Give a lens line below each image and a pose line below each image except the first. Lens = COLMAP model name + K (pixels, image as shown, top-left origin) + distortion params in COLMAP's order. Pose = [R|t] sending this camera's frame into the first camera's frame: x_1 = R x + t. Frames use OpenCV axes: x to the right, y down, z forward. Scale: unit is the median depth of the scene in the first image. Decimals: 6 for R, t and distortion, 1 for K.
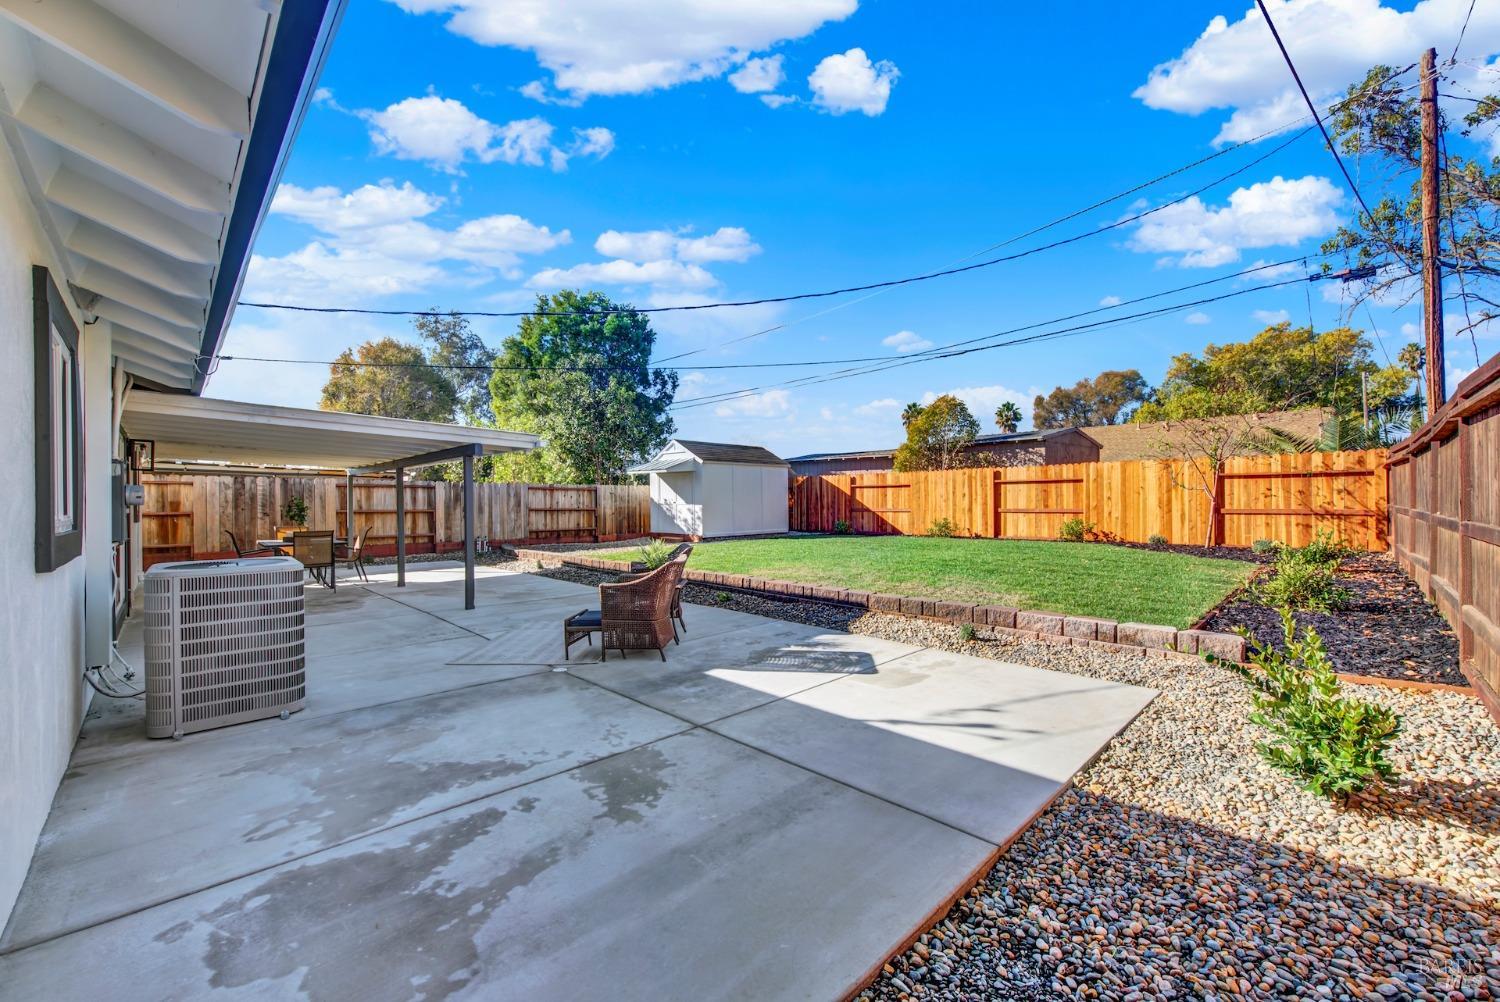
lens RADIAL K [[596.1, 0, 748.4], [0, 596.1, 505.1], [0, 0, 1]] dist [0.003711, -0.003010]
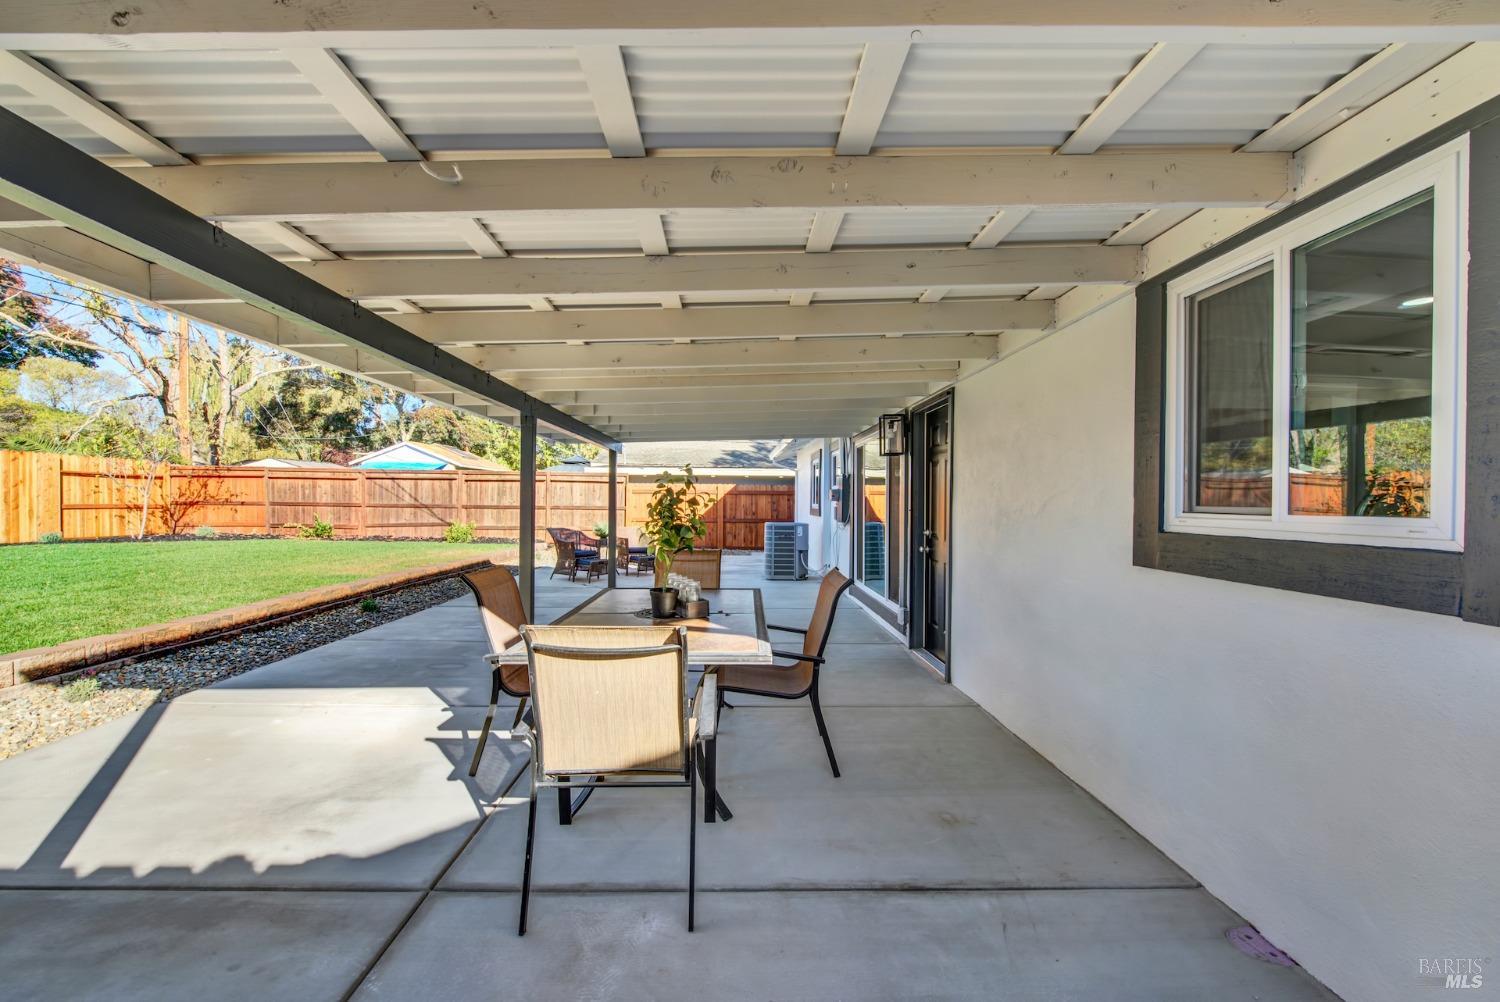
lens RADIAL K [[596.1, 0, 748.4], [0, 596.1, 505.1], [0, 0, 1]] dist [0.003711, -0.003010]
pose [[-0.737164, -0.003634, 0.675704, -0.671039], [-0.000924, 0.999990, 0.004369, 0.001919], [-0.675713, 0.002596, -0.737160, 0.811945]]
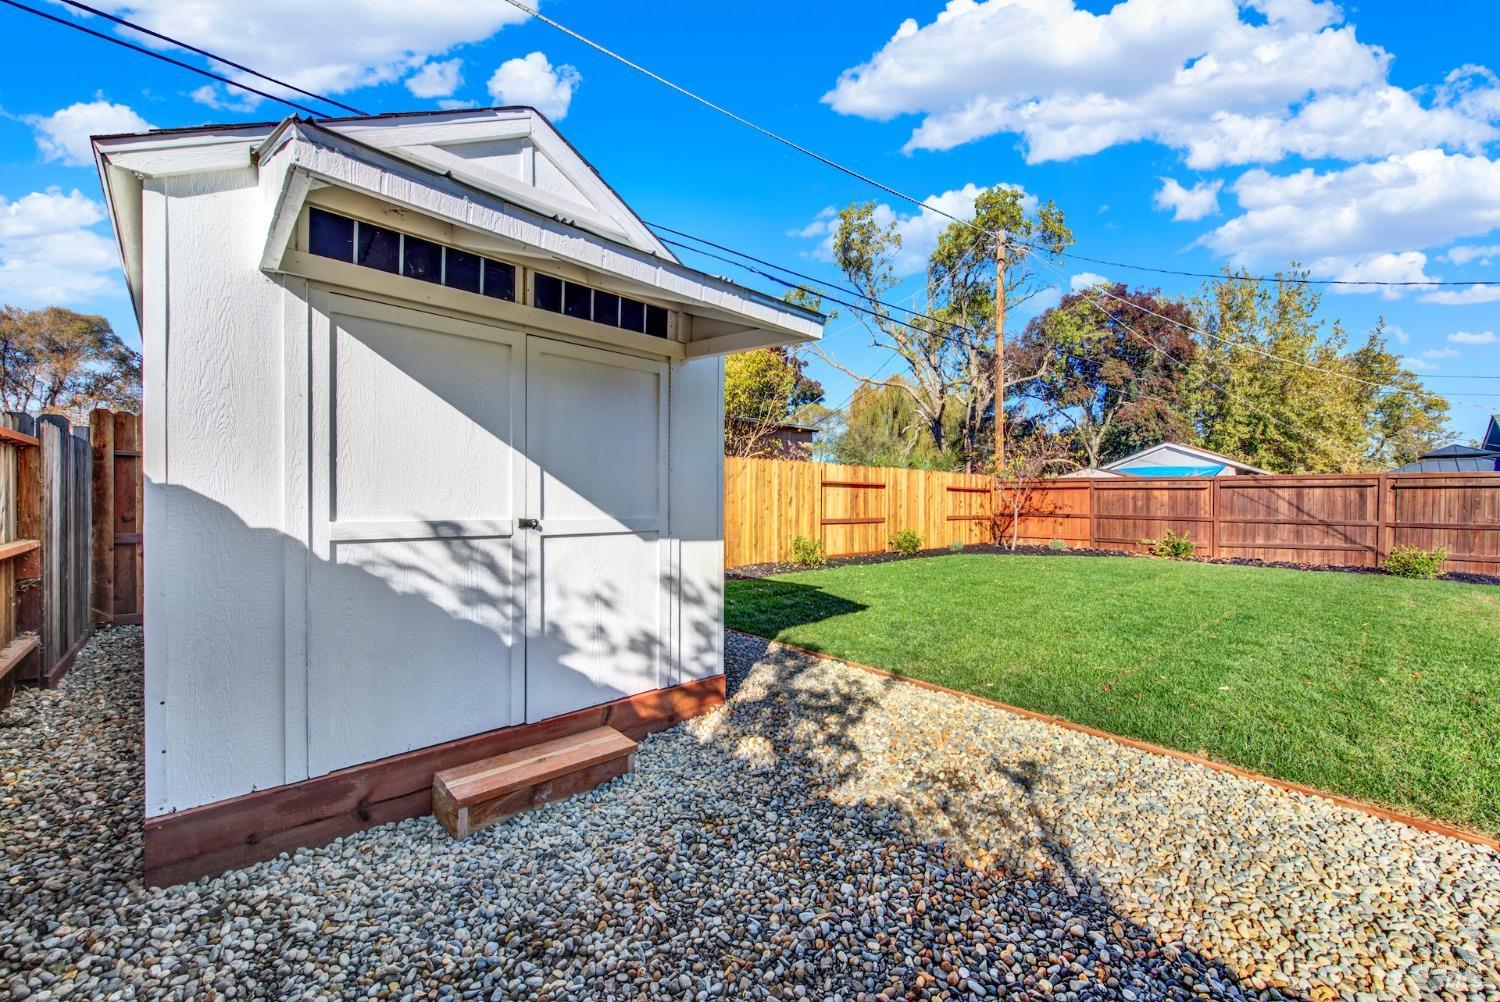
lens RADIAL K [[596.1, 0, 748.4], [0, 596.1, 505.1], [0, 0, 1]] dist [0.003711, -0.003010]
pose [[0.022815, 0.000308, 0.999740, -0.343415], [-0.004267, 0.999991, -0.000210, -0.011381], [-0.999731, -0.004261, 0.022816, 1.158898]]
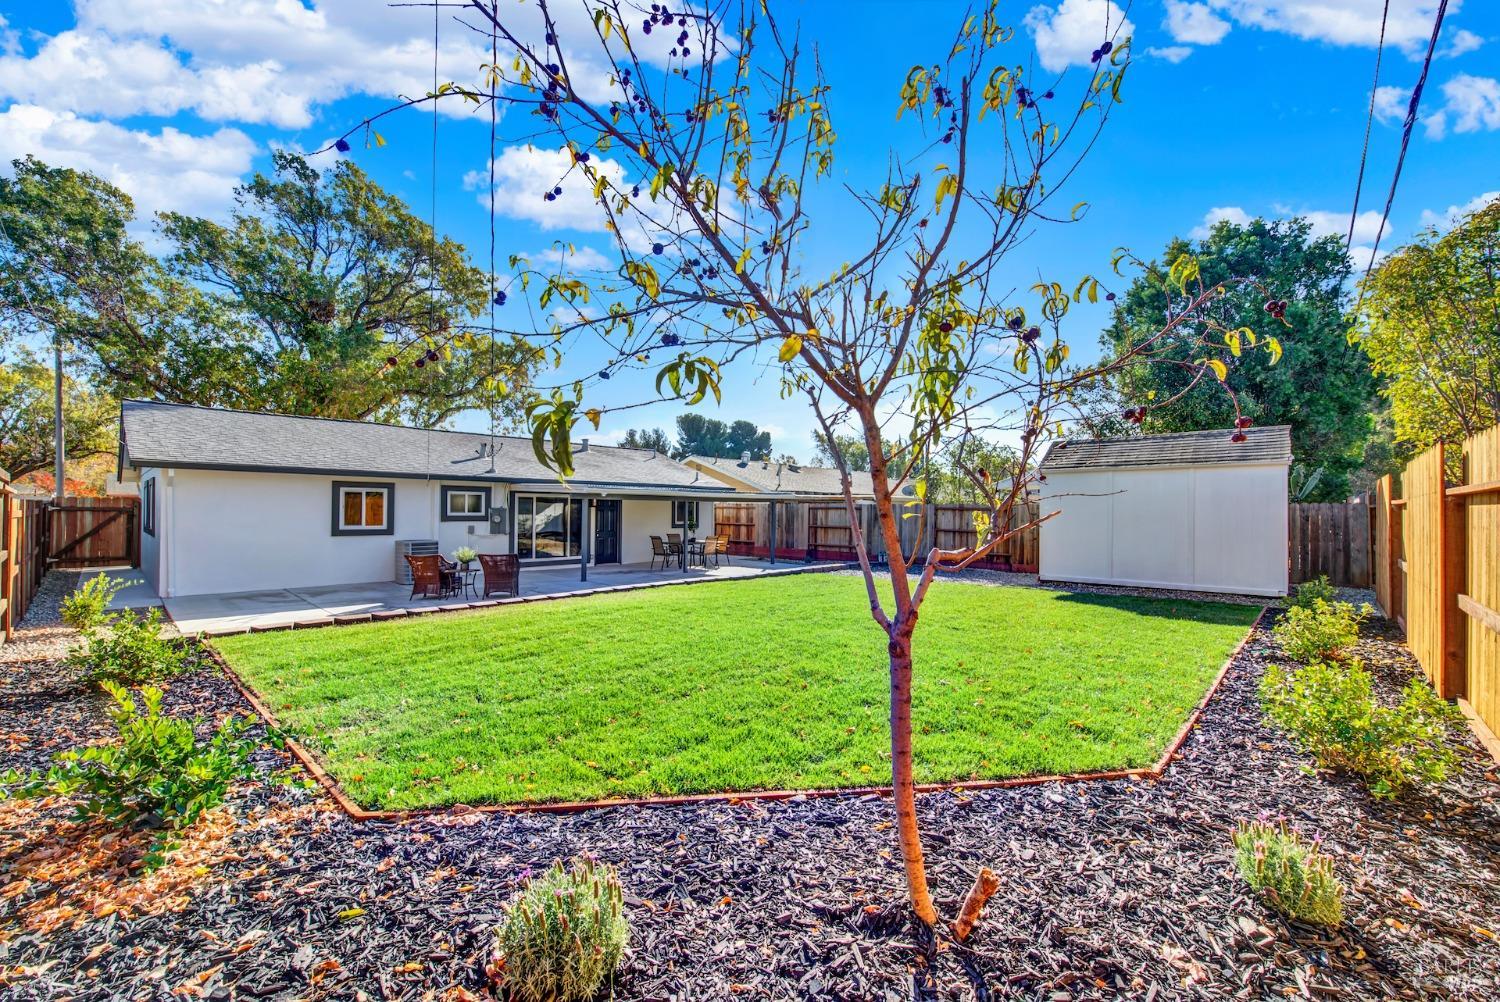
lens RADIAL K [[596.1, 0, 748.4], [0, 596.1, 505.1], [0, 0, 1]] dist [0.003711, -0.003010]
pose [[0.053517, -0.002228, -0.998564, 0.719966], [-0.011746, 0.999927, -0.002861, -0.032166], [0.998498, 0.011882, 0.053487, 0.723213]]
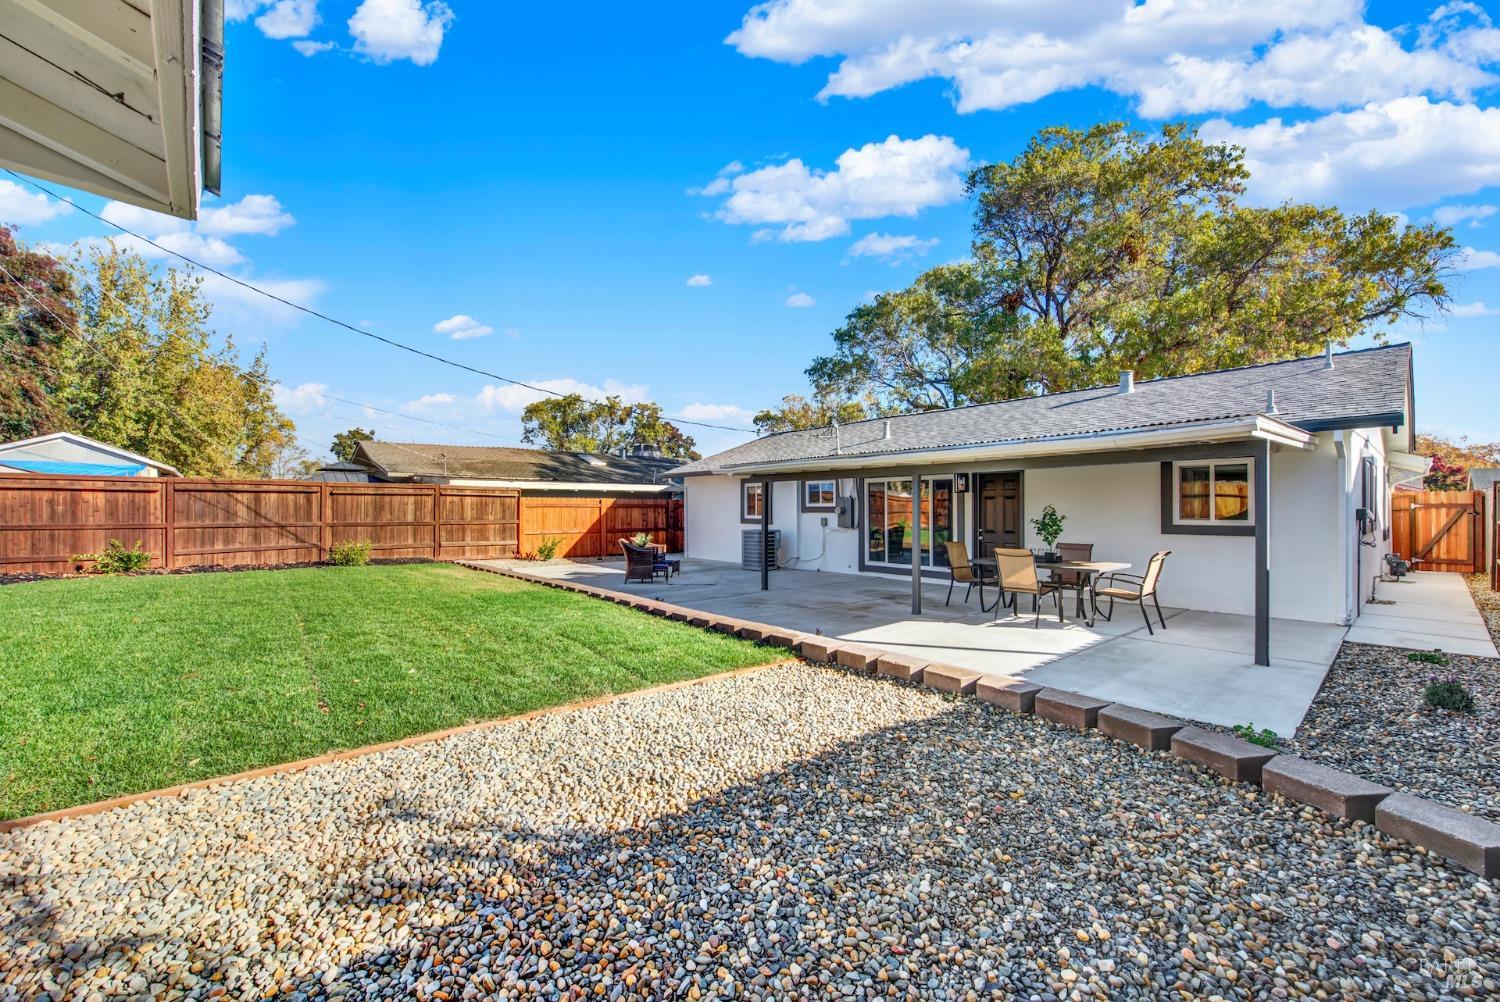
lens RADIAL K [[596.1, 0, 748.4], [0, 596.1, 505.1], [0, 0, 1]] dist [0.003711, -0.003010]
pose [[-0.998503, 0.008803, 0.053985, -0.260428], [0.008642, 0.999957, -0.003222, -0.011708], [-0.054011, -0.002750, -0.998537, 1.240358]]
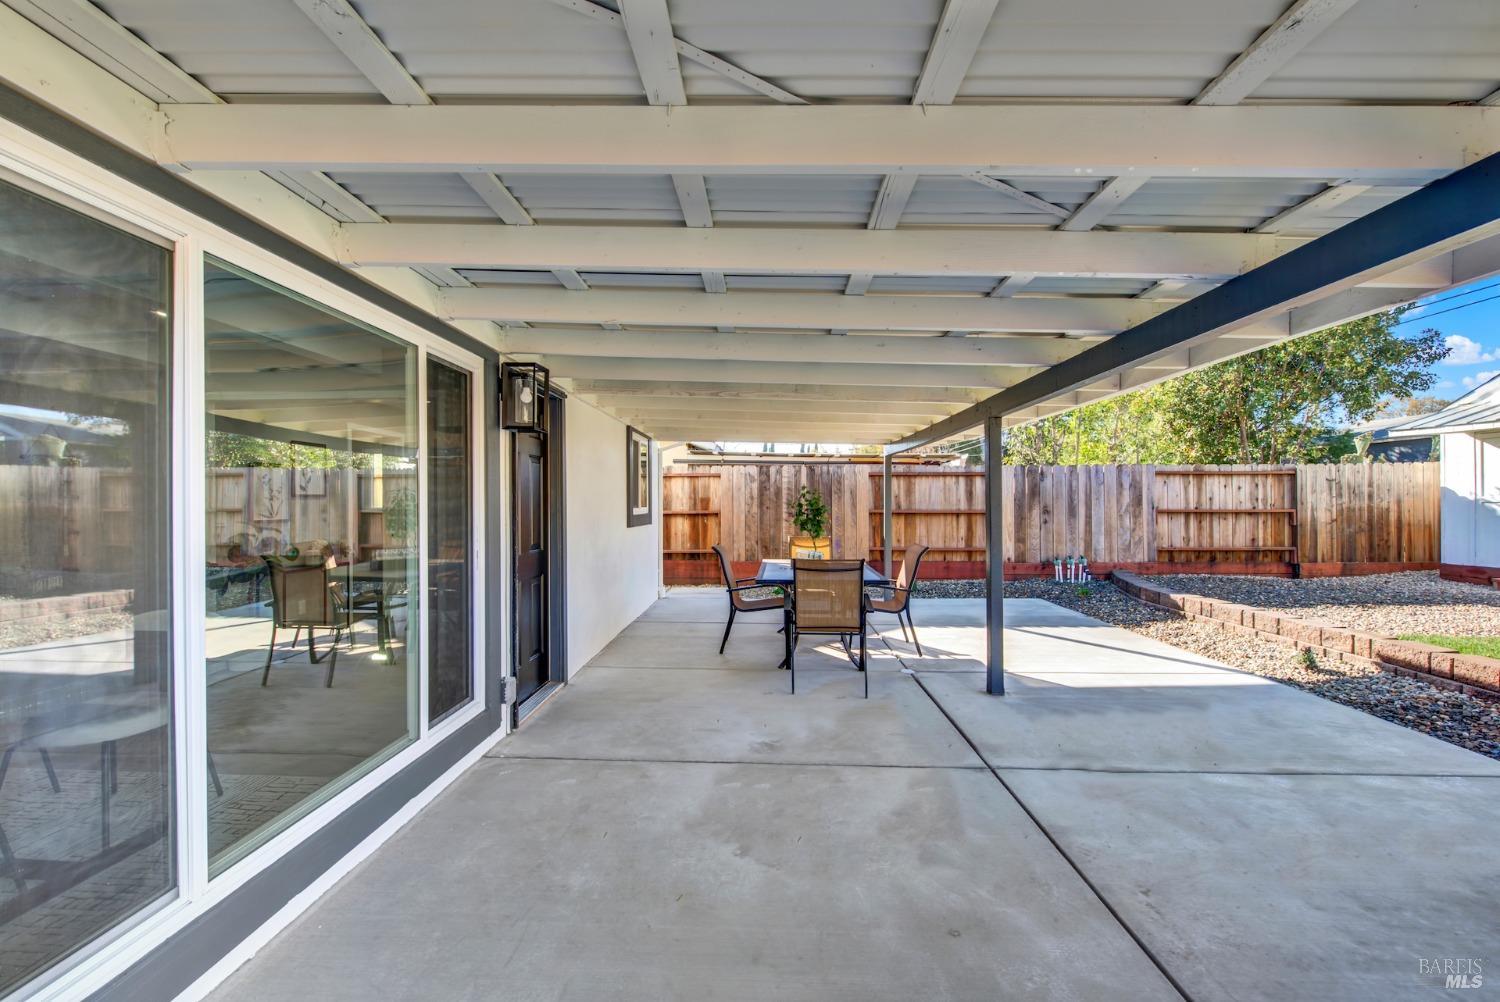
lens RADIAL K [[596.1, 0, 748.4], [0, 596.1, 505.1], [0, 0, 1]] dist [0.003711, -0.003010]
pose [[0.692639, 0.005858, -0.721260, -0.263429], [-0.002268, 0.999980, 0.005943, -0.000849], [0.721281, -0.002480, 0.692639, 0.382931]]
